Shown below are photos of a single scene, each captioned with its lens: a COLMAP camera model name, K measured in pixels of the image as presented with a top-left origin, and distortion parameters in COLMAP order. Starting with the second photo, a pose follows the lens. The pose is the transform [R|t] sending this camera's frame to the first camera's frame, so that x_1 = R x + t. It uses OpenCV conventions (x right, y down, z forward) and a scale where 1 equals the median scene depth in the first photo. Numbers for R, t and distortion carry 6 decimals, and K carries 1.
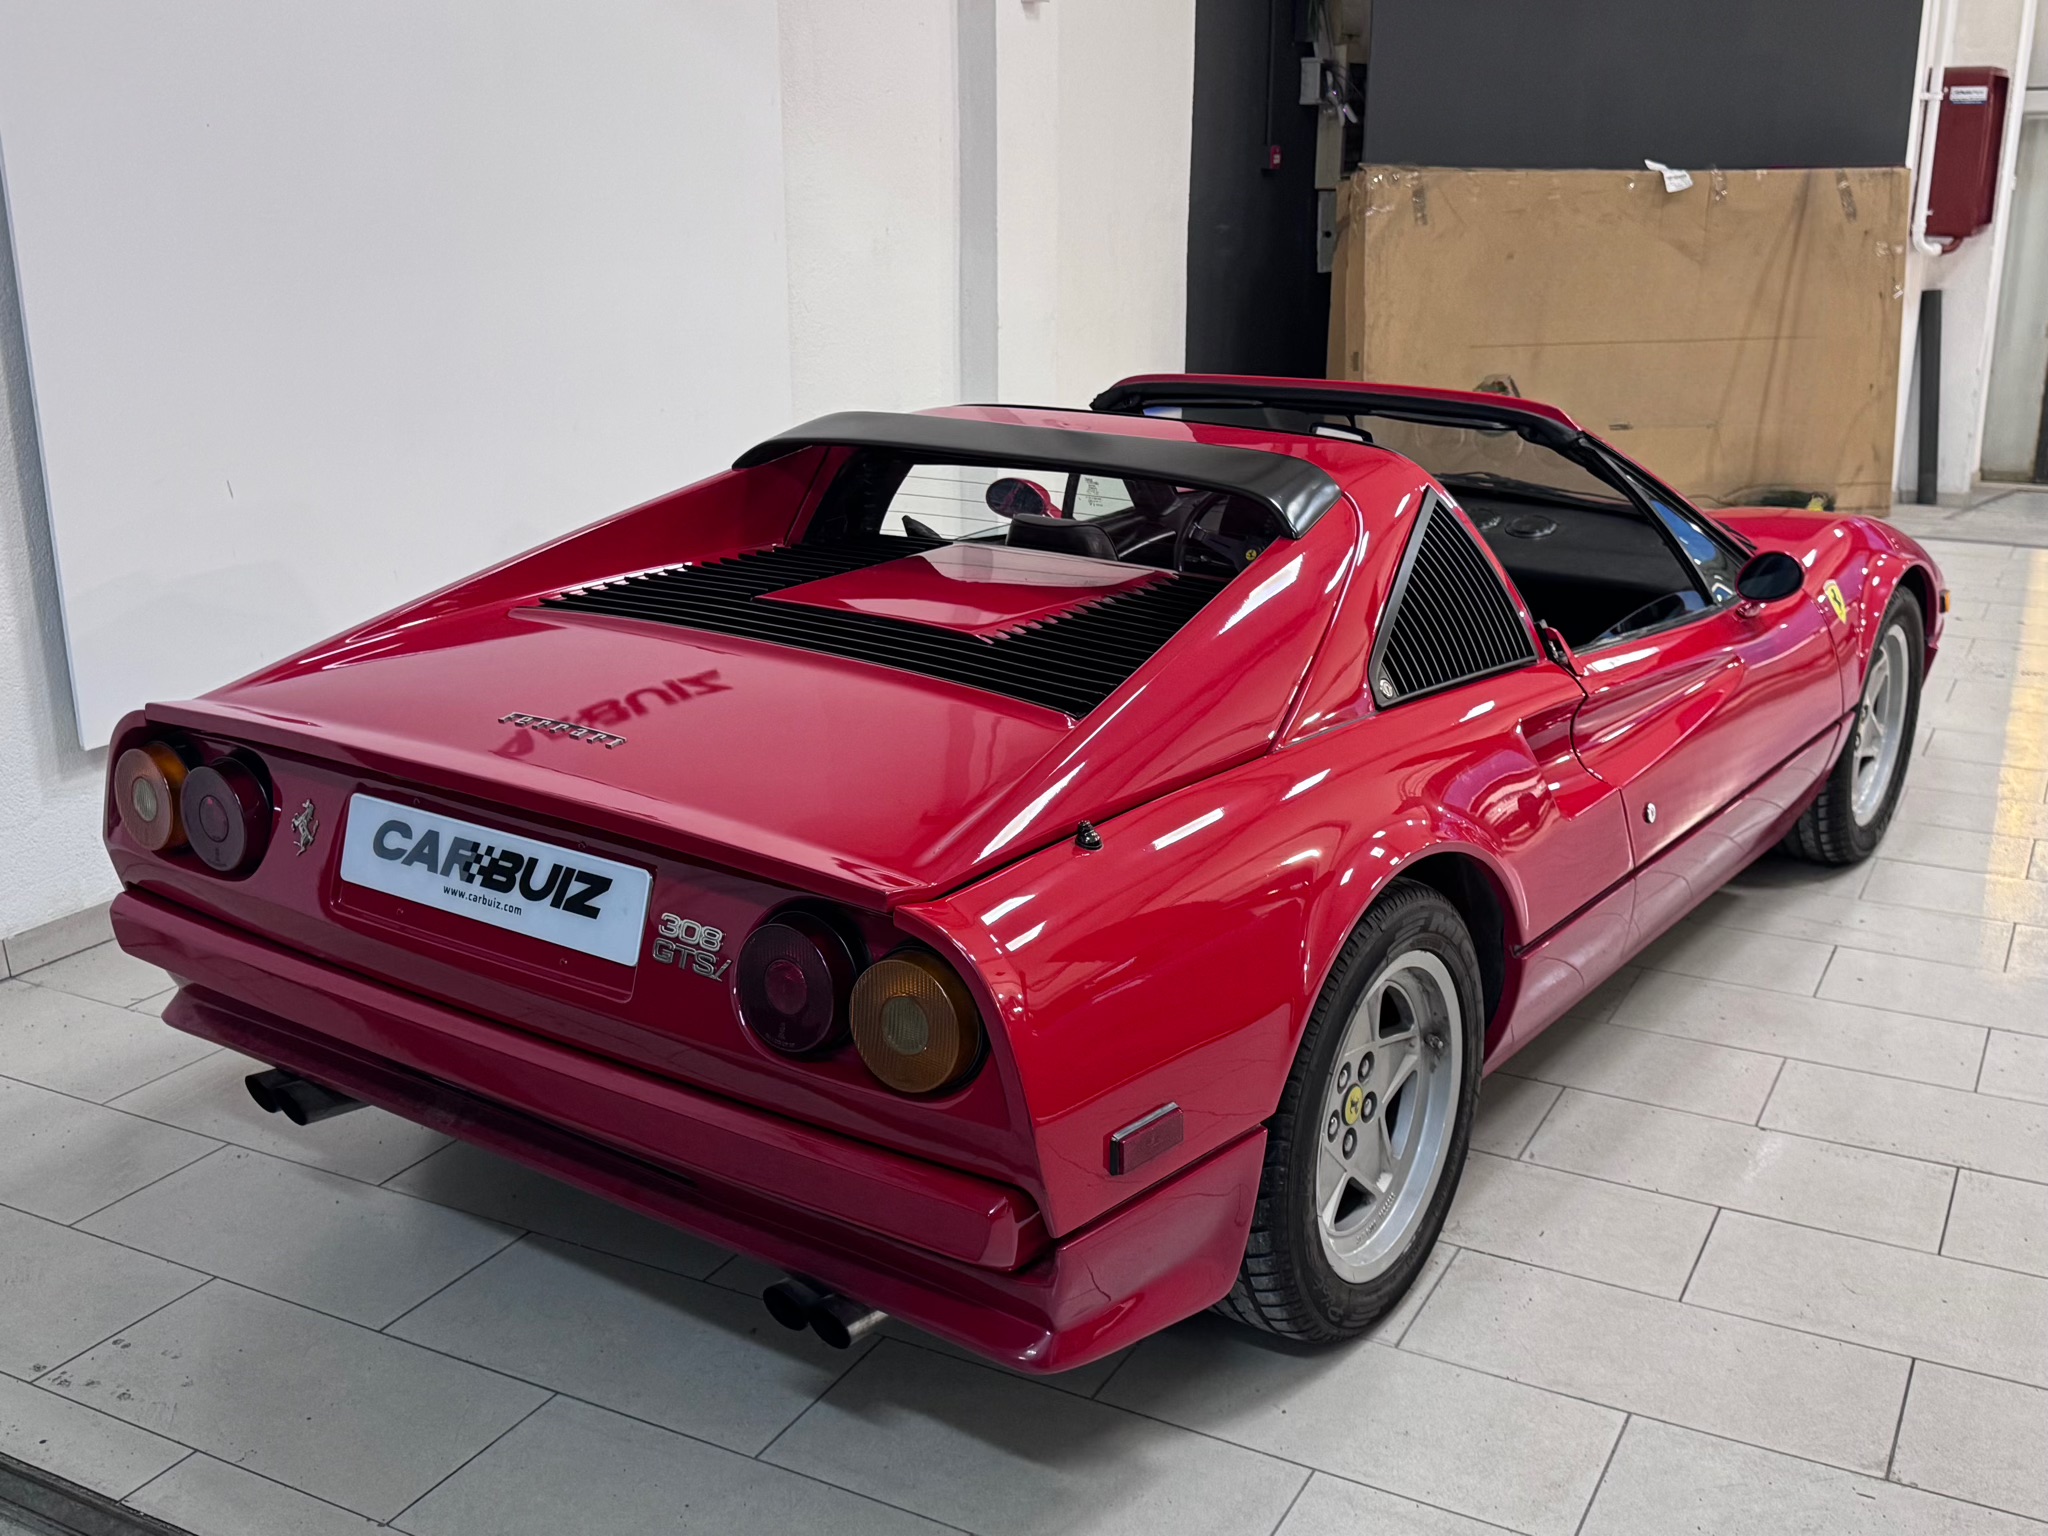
lens RADIAL K [[2085.2, 0, 1024.0], [0, 2085.2, 768.0], [0, 0, 1]] dist [0.160409, -0.240510]
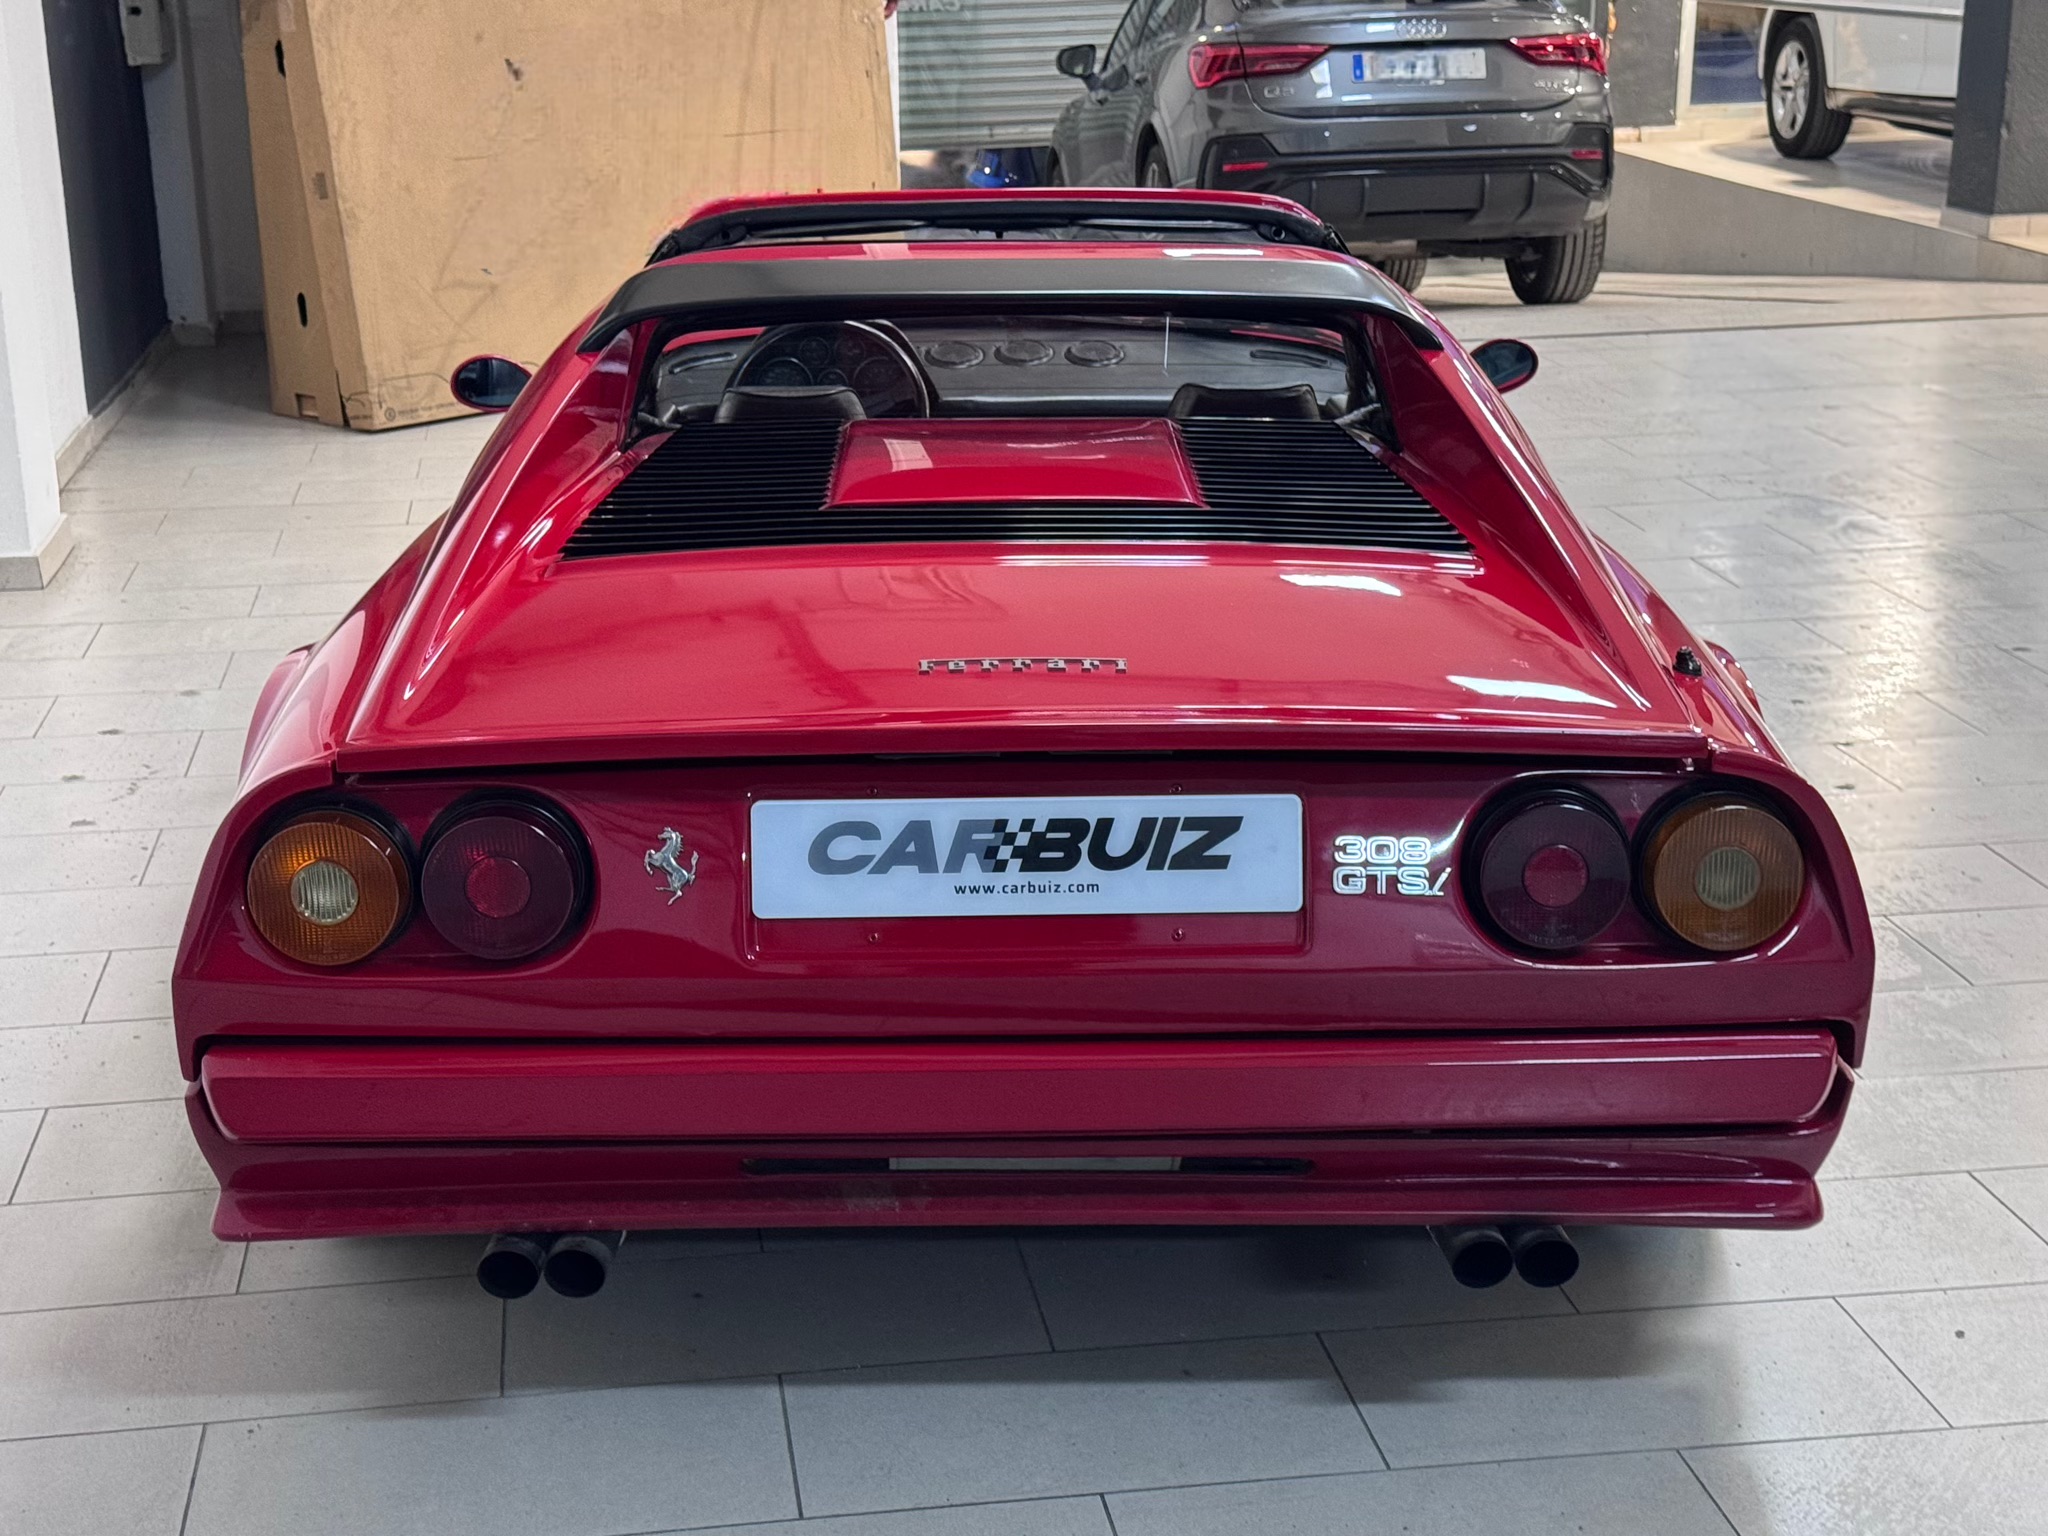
lens RADIAL K [[2975.6, 0, 1024.0], [0, 2975.6, 768.0], [0, 0, 1]] dist [0.117930, -0.074511]
pose [[0.802182, -0.178778, 0.569686, -0.880743], [0.177163, 0.982421, 0.058837, -0.047381], [-0.570190, 0.053729, 0.819754, 0.081159]]
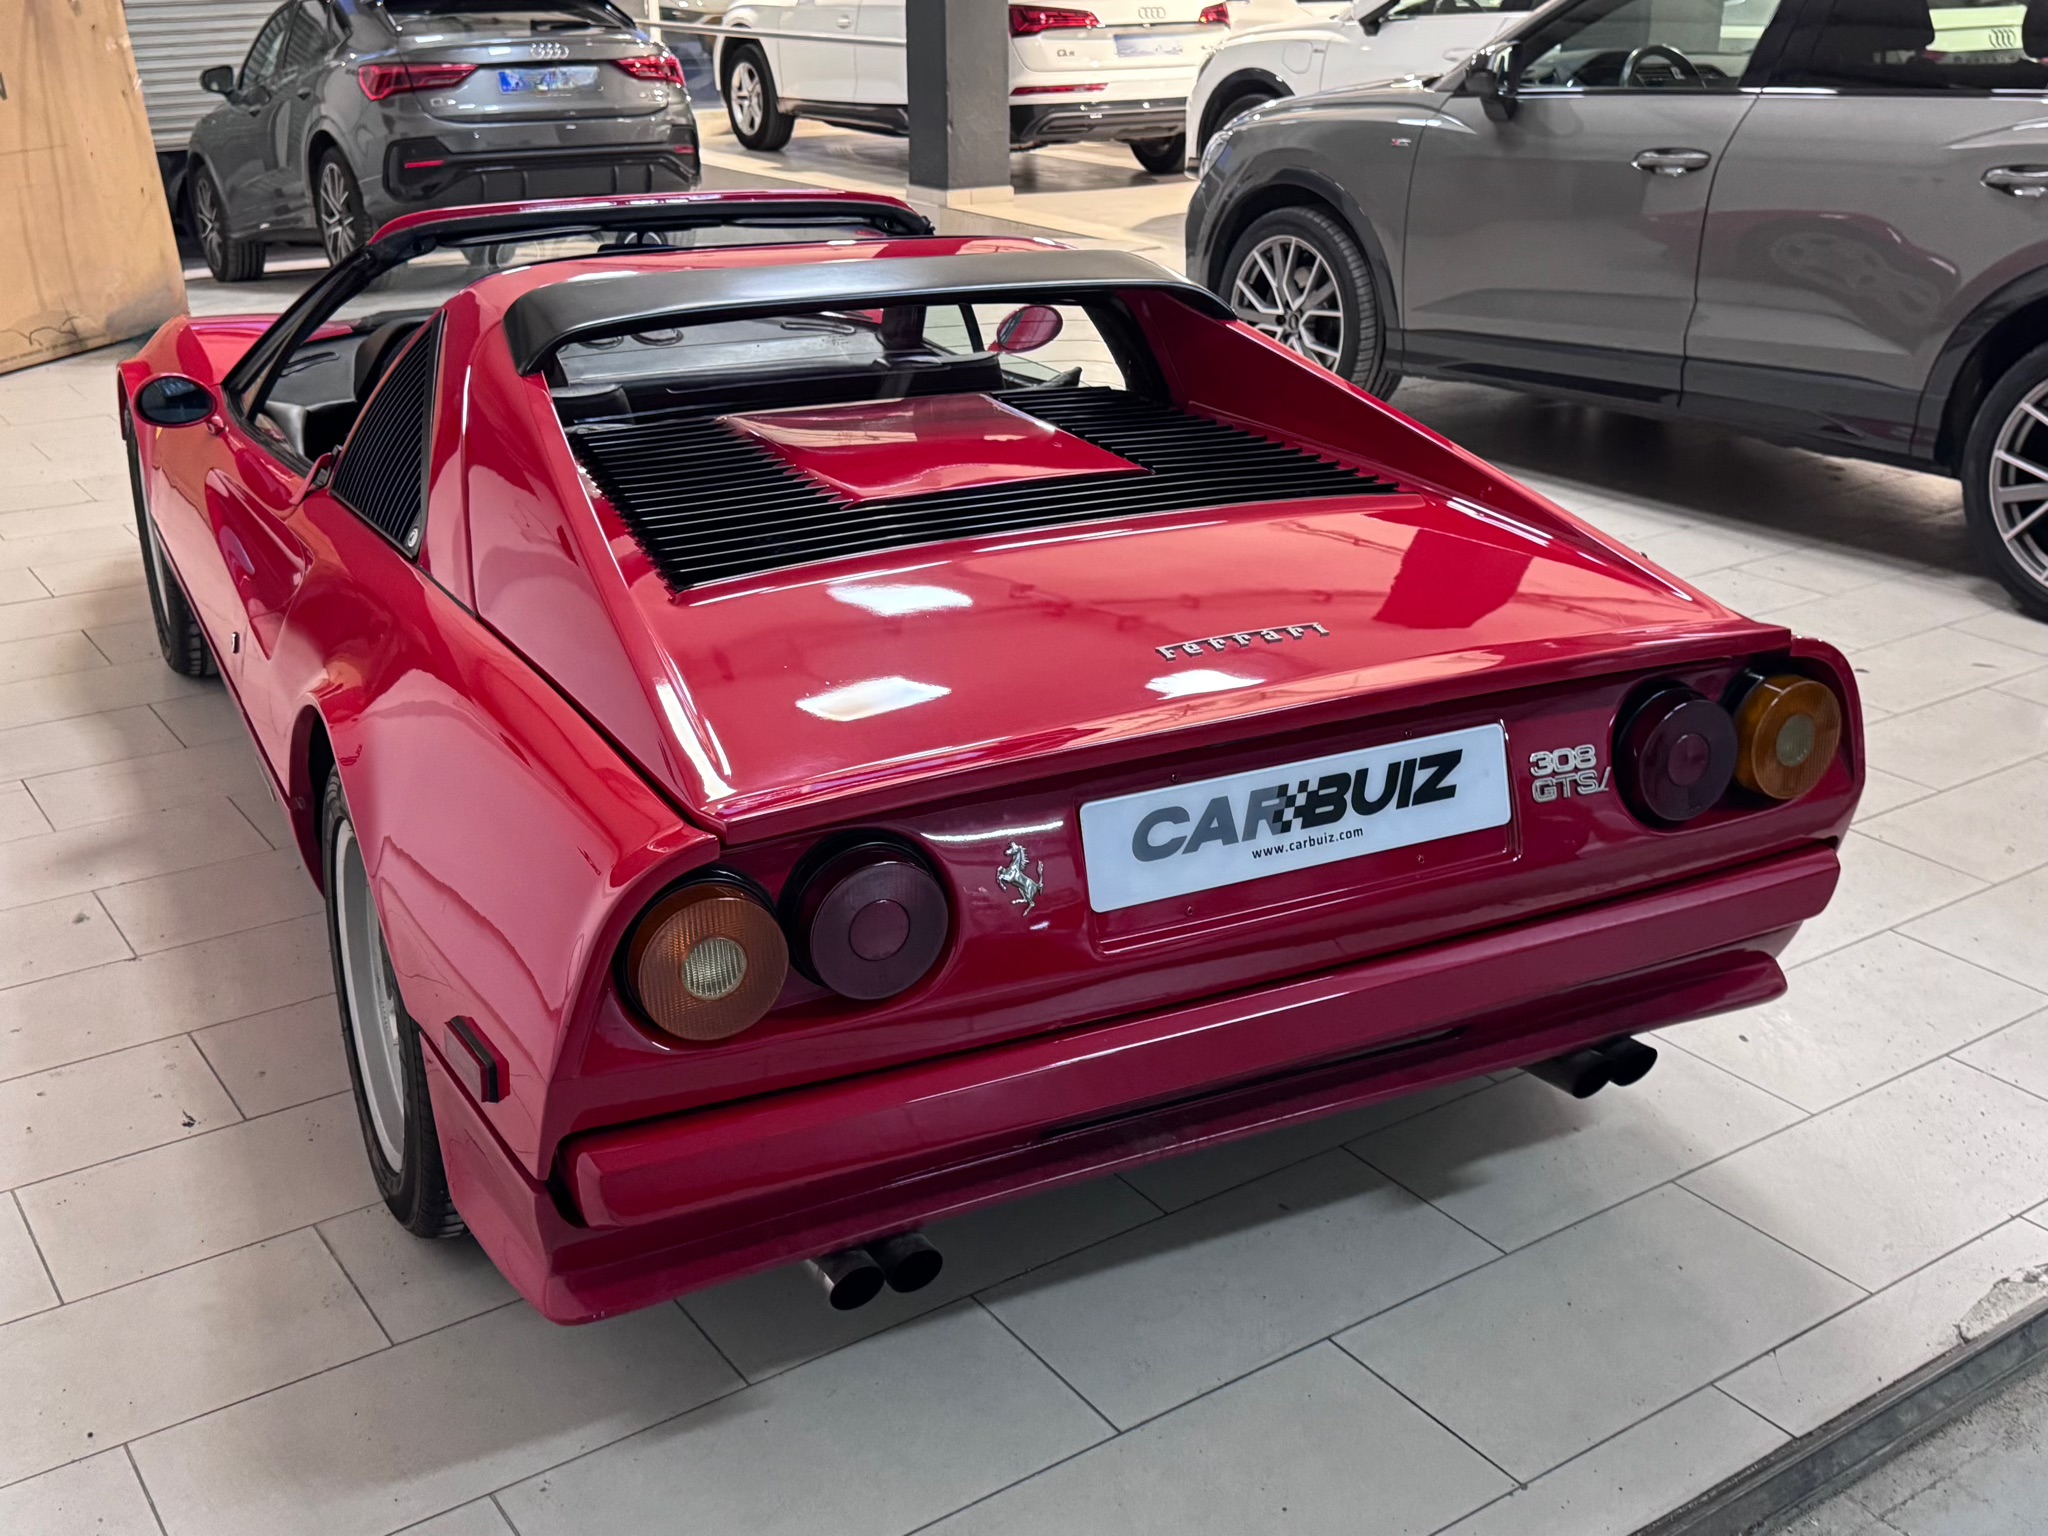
lens RADIAL K [[2085.2, 0, 1024.0], [0, 2085.2, 768.0], [0, 0, 1]] dist [0.160409, -0.240510]
pose [[0.465143, -0.327308, 0.822503, -1.009222], [0.251407, 0.939720, 0.231777, -0.196080], [-0.848785, 0.098973, 0.519392, 0.641526]]
